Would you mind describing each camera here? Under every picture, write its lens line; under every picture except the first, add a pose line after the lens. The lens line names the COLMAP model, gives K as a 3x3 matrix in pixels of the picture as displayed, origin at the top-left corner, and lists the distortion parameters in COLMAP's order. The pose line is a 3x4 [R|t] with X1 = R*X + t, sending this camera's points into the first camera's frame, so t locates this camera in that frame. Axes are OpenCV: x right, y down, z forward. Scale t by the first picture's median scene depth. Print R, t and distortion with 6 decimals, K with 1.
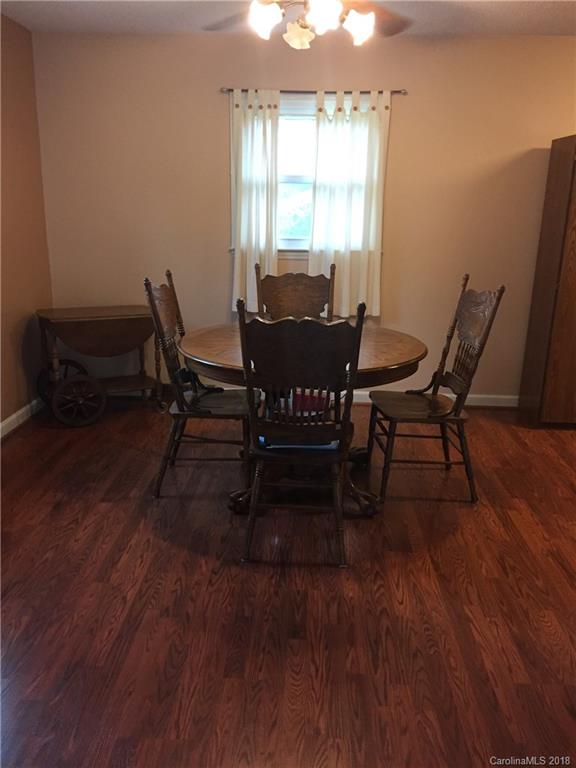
lens RADIAL K [[642.3, 0, 287.6], [0, 642.3, 384.3], [0, 0, 1]] dist [0.004437, 0.001740]
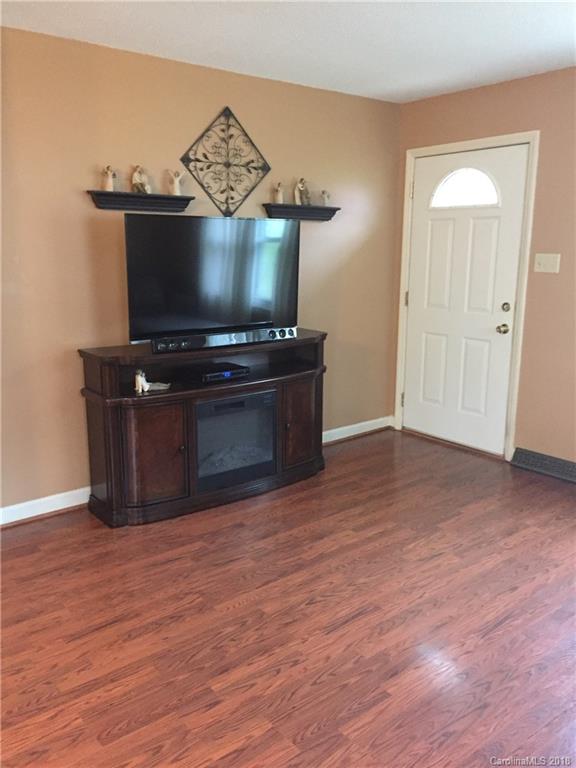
lens RADIAL K [[642.3, 0, 288.1], [0, 642.3, 383.6], [0, 0, 1]] dist [0.004437, 0.001740]
pose [[-0.657673, -0.168437, 0.734231, -0.580187], [0.196599, 0.902524, 0.383144, -0.467635], [-0.727197, 0.396333, -0.560451, 1.625384]]
